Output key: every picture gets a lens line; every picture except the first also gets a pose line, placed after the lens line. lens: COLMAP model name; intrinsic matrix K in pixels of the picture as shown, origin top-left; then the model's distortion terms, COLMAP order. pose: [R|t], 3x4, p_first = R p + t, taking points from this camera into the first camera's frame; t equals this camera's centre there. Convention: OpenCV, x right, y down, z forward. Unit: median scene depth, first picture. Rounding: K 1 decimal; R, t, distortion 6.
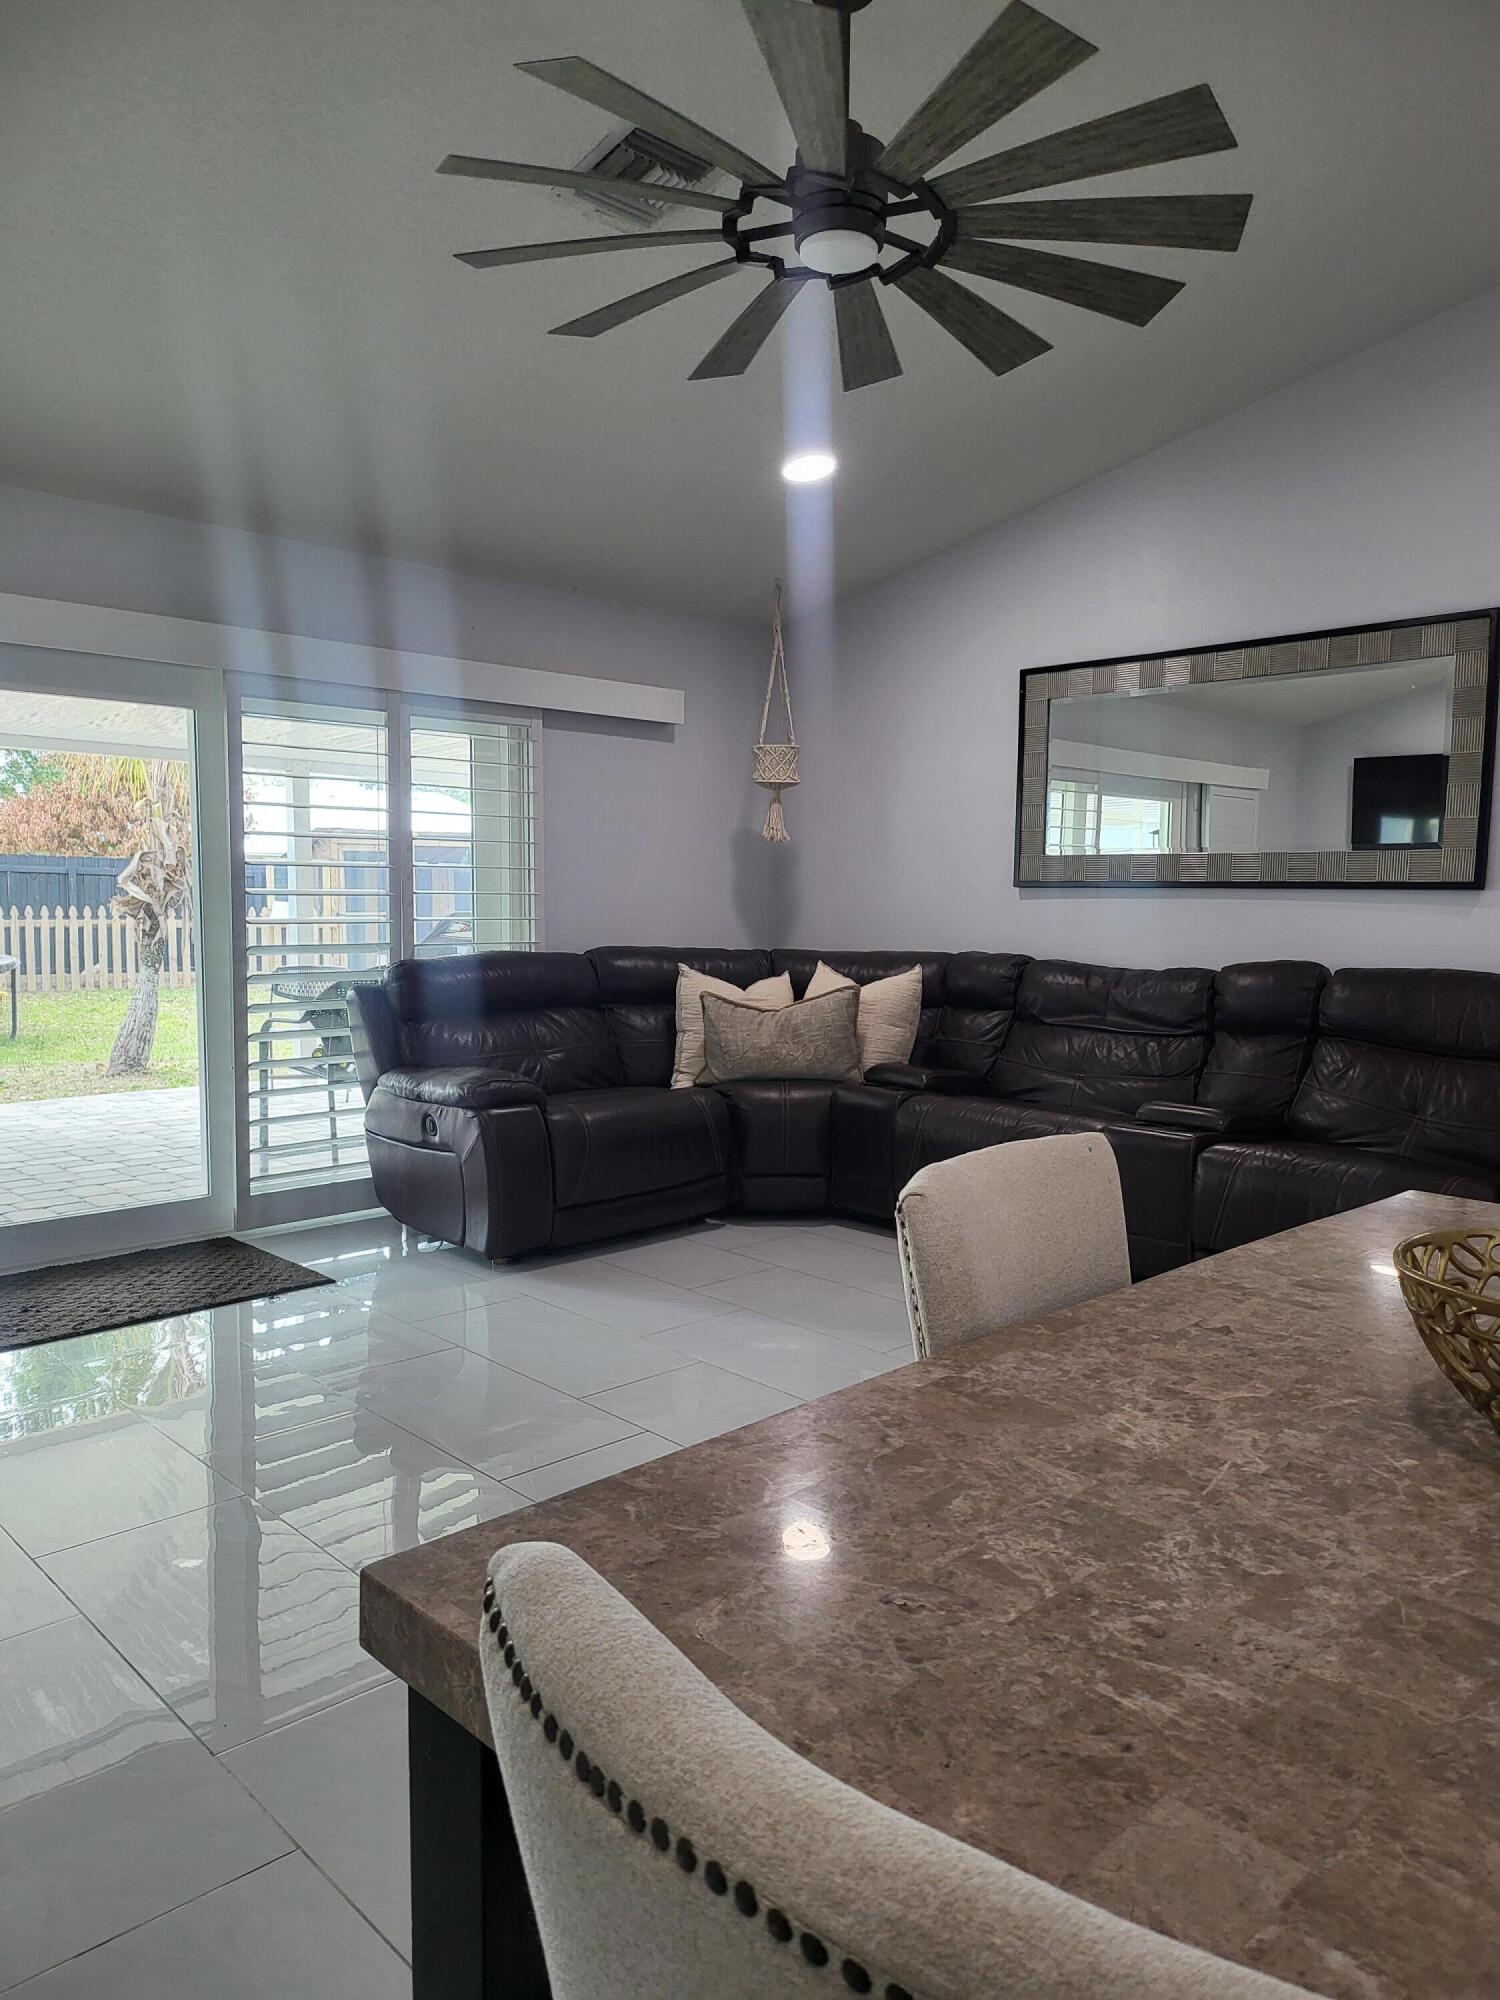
lens RADIAL K [[1403.3, 0, 740.3], [0, 1403.3, 1015.6], [0, 0, 1]] dist [0.070692, -0.075173]
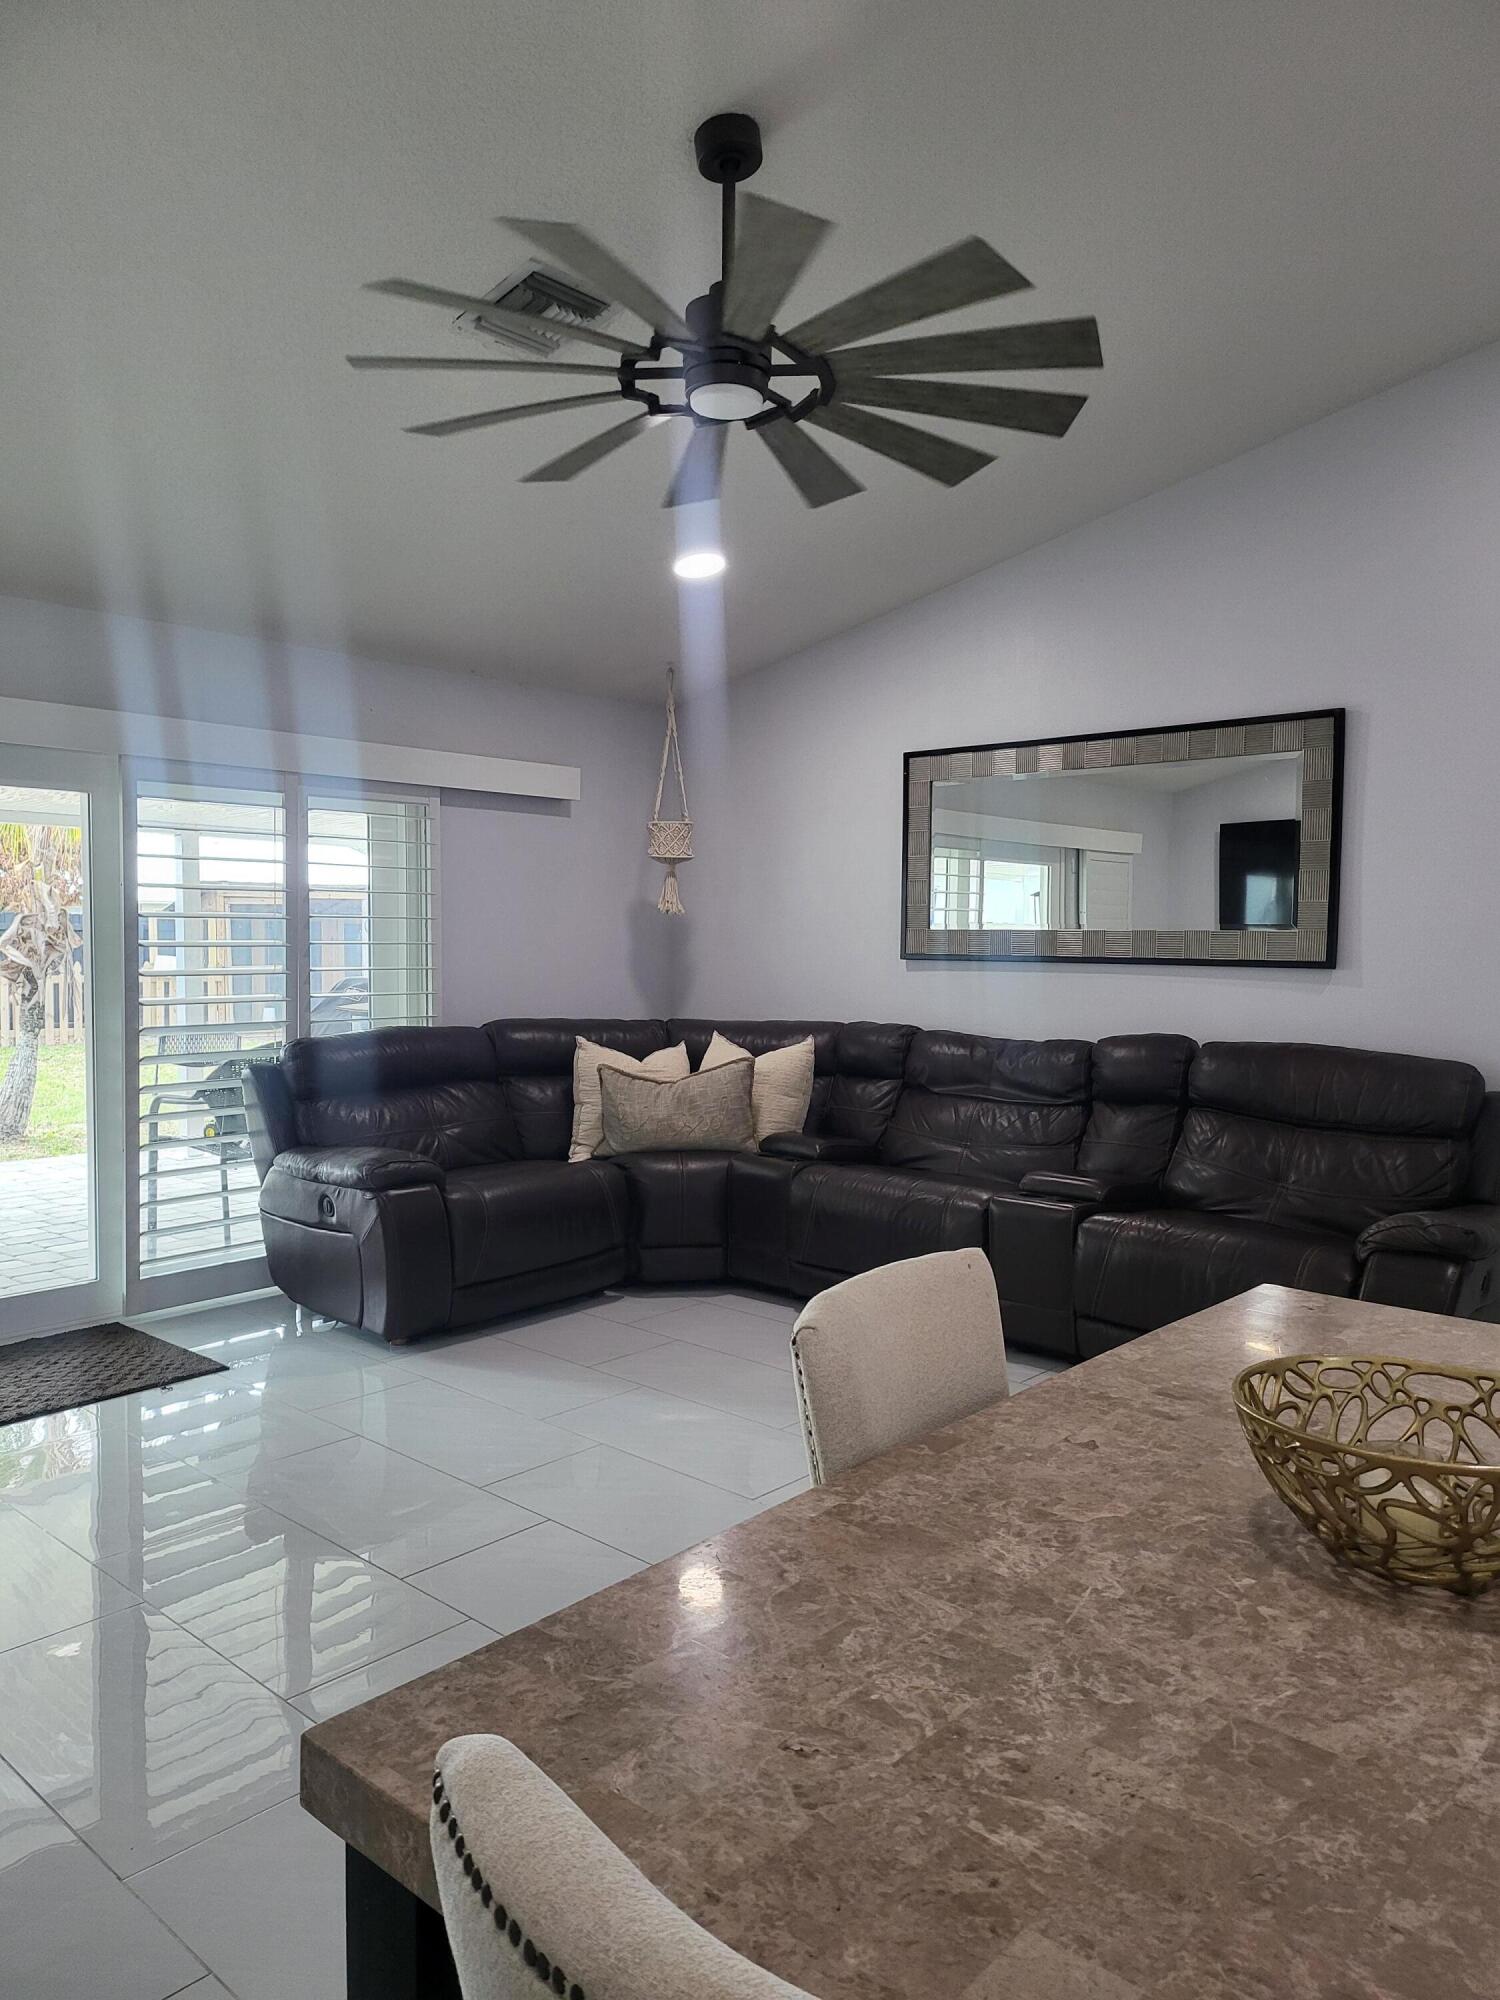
lens RADIAL K [[1403.8, 0, 730.6], [0, 1403.8, 1001.0], [0, 0, 1]] dist [0.072105, -0.073596]
pose [[0.997629, -0.006537, 0.068512, -0.007484], [0.009368, 0.999112, -0.041086, -0.078211], [-0.068182, 0.041630, 0.996804, -0.084048]]
